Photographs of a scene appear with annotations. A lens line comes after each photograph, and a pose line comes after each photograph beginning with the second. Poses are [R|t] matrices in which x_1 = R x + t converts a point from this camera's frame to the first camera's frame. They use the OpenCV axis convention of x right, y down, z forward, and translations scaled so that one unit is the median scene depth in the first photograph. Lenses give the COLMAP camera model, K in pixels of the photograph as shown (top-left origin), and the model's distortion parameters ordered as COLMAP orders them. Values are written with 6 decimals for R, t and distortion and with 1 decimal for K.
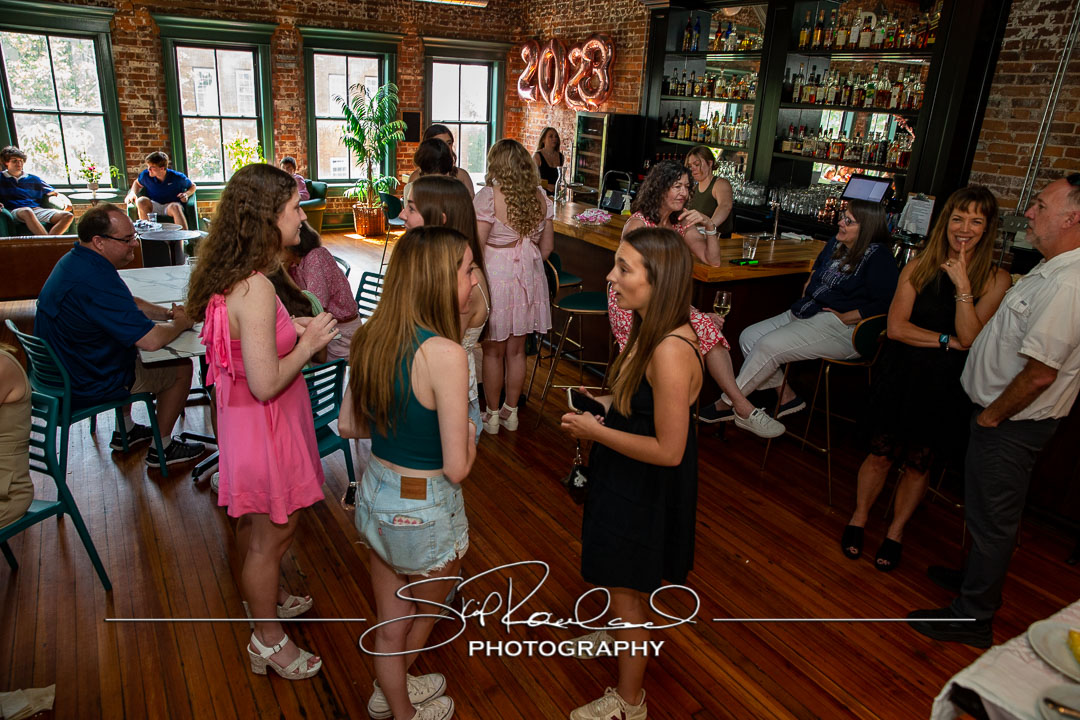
lens RADIAL K [[732.3, 0, 540.0], [0, 732.3, 360.0], [0, 0, 1]] dist [-0.104238, 0.079766]
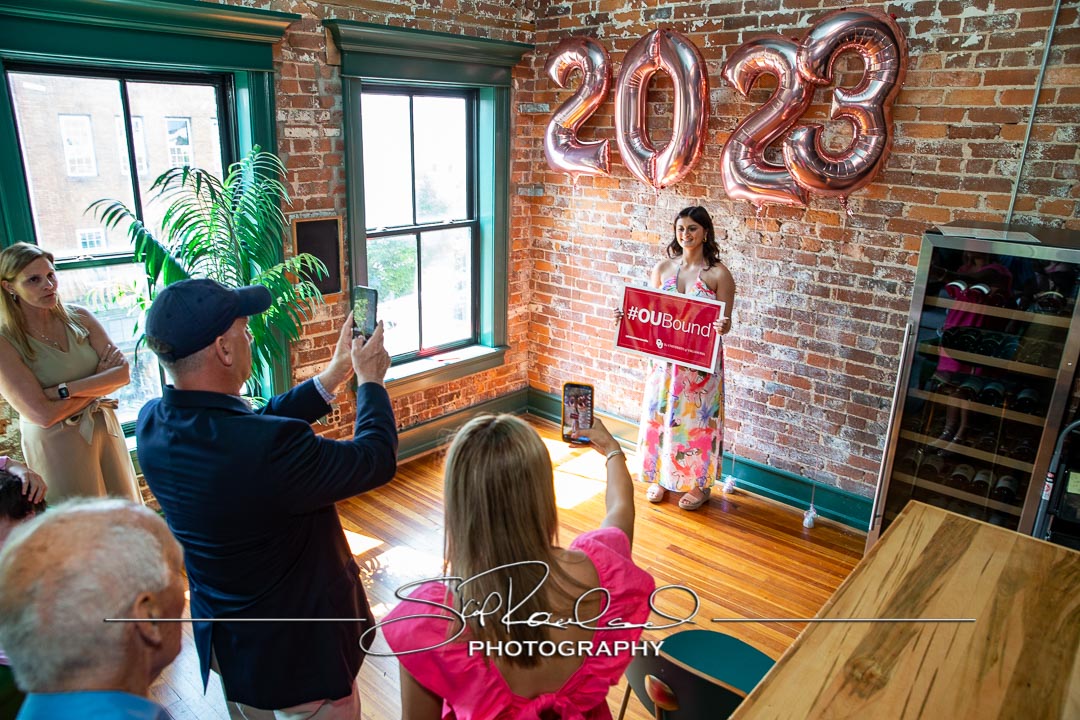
lens RADIAL K [[732.3, 0, 540.0], [0, 732.3, 360.0], [0, 0, 1]] dist [-0.104238, 0.079766]
pose [[0.954653, -0.119630, 0.272628, -0.179466], [0.128029, 0.991683, -0.013159, -0.249791], [-0.268786, 0.047467, 0.962030, 0.600347]]
